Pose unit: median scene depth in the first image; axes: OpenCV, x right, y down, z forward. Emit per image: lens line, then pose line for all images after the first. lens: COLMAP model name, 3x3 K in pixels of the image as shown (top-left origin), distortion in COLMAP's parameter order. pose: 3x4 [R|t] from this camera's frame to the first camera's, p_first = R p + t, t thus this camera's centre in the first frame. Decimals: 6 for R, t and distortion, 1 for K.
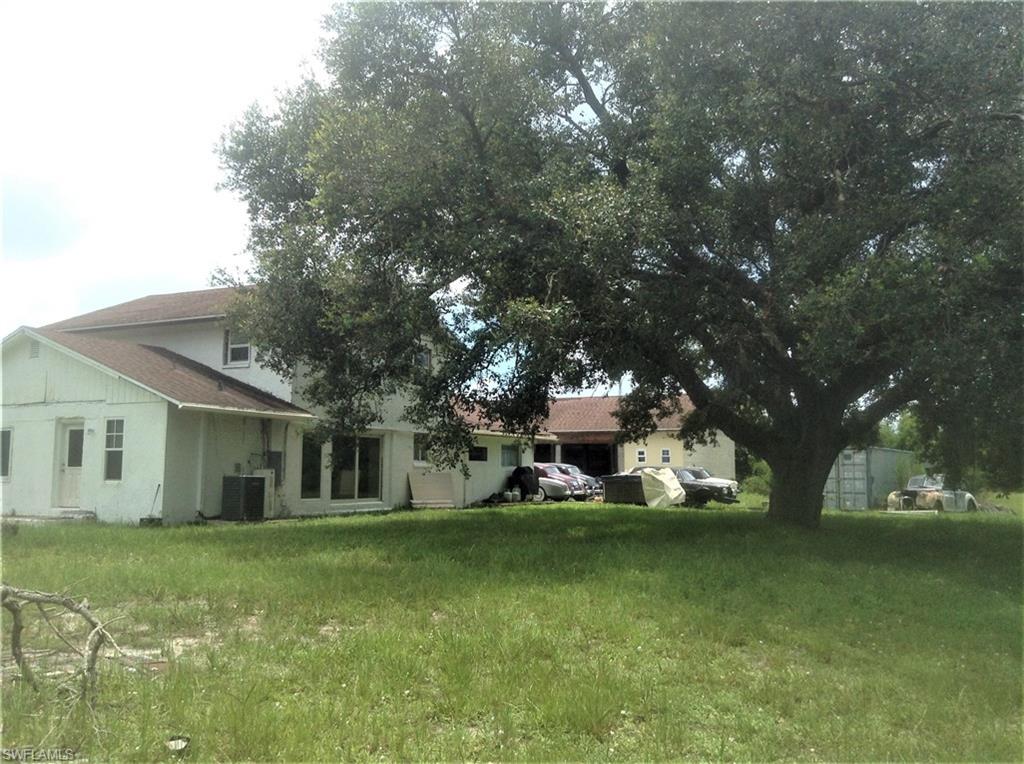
lens RADIAL K [[935.0, 0, 512.0], [0, 935.0, 382.0], [0, 0, 1]] dist [0.205034, -0.458237]
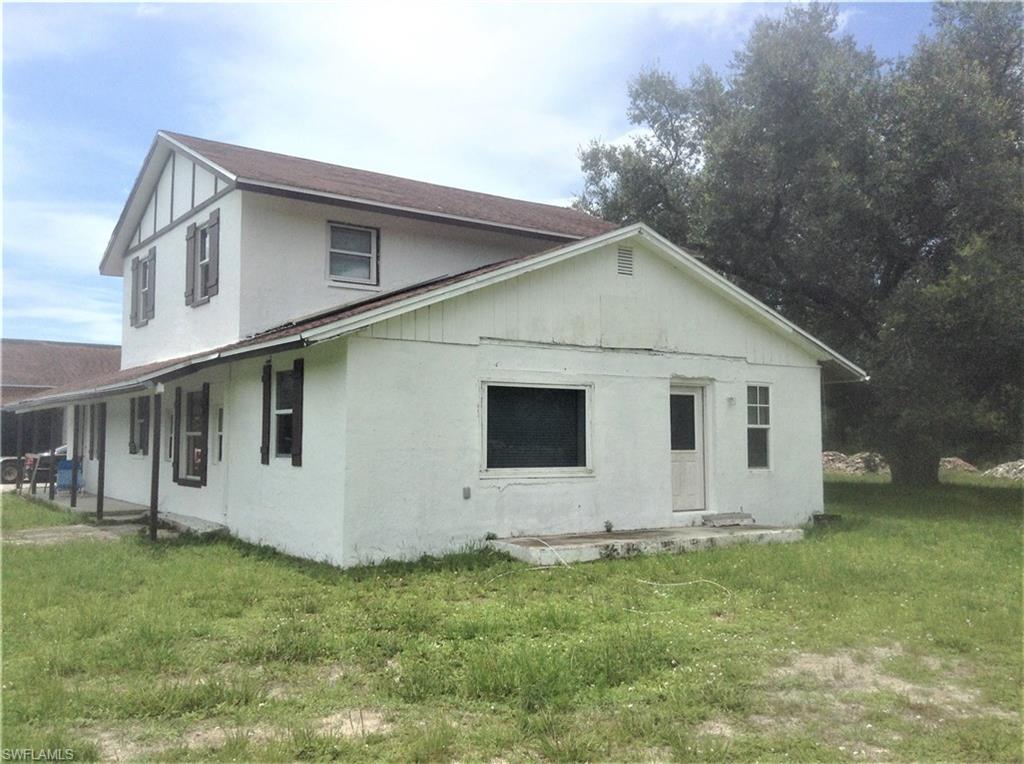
lens RADIAL K [[935.0, 0, 512.0], [0, 935.0, 382.0], [0, 0, 1]] dist [0.205034, -0.458237]
pose [[0.453783, 0.047162, 0.889863, -1.098643], [-0.086811, 0.996188, -0.008529, 0.056693], [-0.886873, -0.073379, 0.456148, 0.803912]]
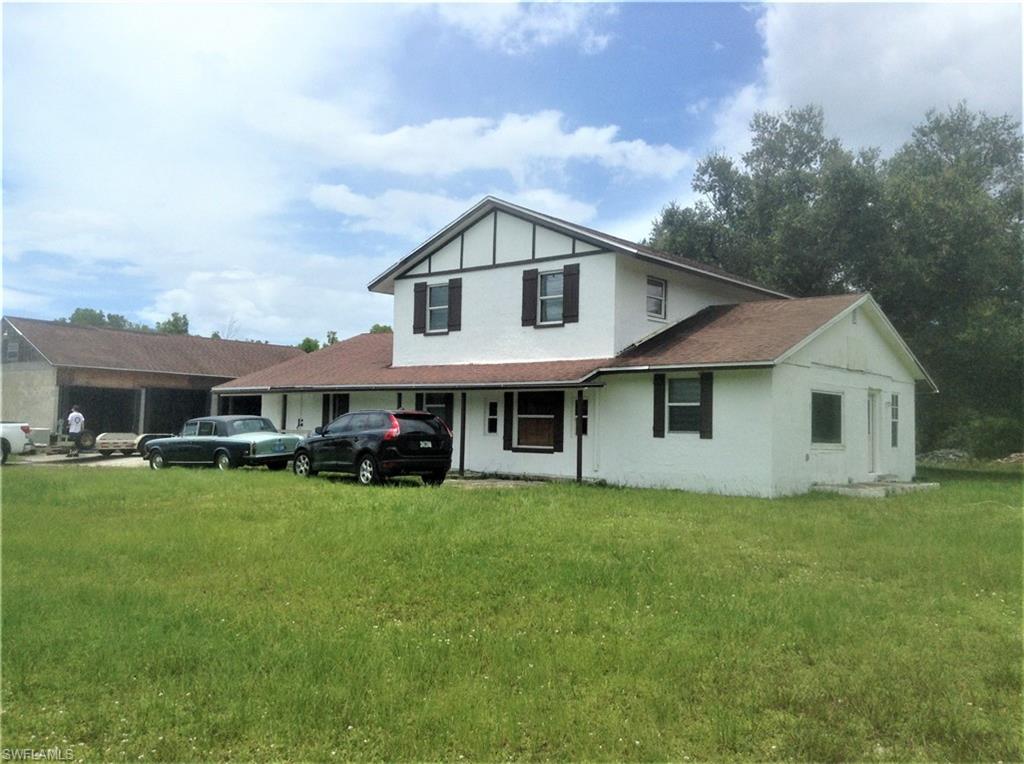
lens RADIAL K [[935.0, 0, 512.0], [0, 935.0, 382.0], [0, 0, 1]] dist [0.205034, -0.458237]
pose [[0.202745, 0.047583, 0.978075, -1.572346], [-0.115717, 0.992984, -0.024321, 0.101747], [-0.972370, -0.108249, 0.206829, 1.164452]]
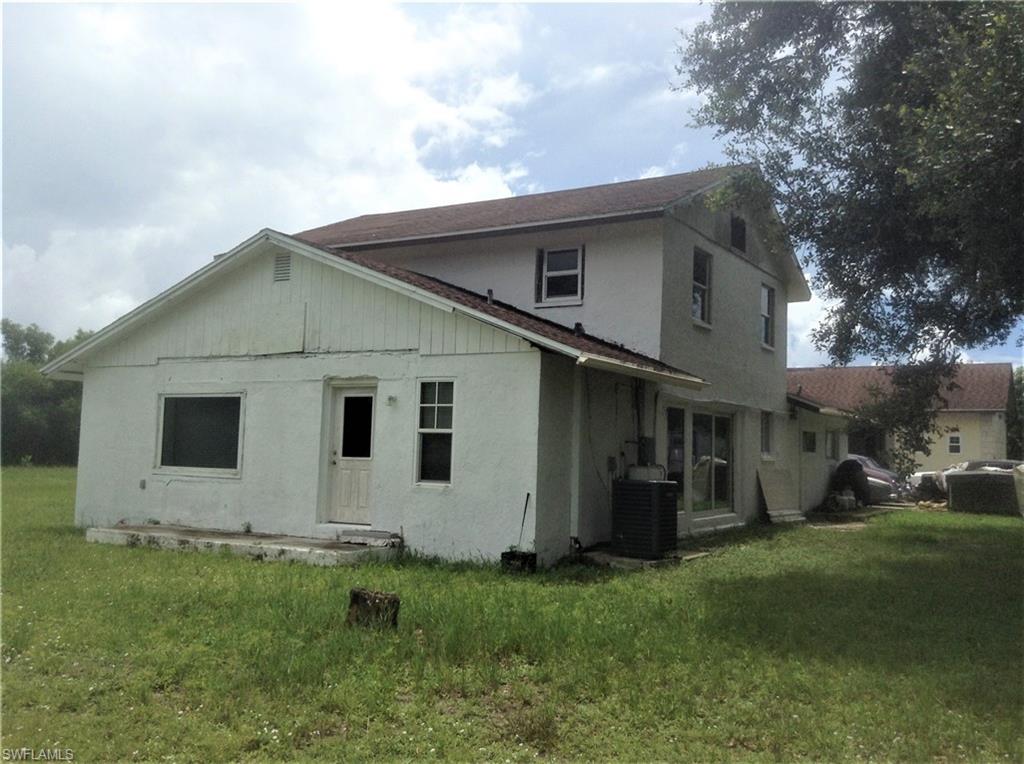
lens RADIAL K [[935.0, 0, 512.0], [0, 935.0, 382.0], [0, 0, 1]] dist [0.205034, -0.458237]
pose [[0.998534, 0.015620, -0.051817, -0.324208], [-0.014226, 0.999530, 0.027163, 0.022200], [0.052217, -0.026387, 0.998287, 0.398864]]
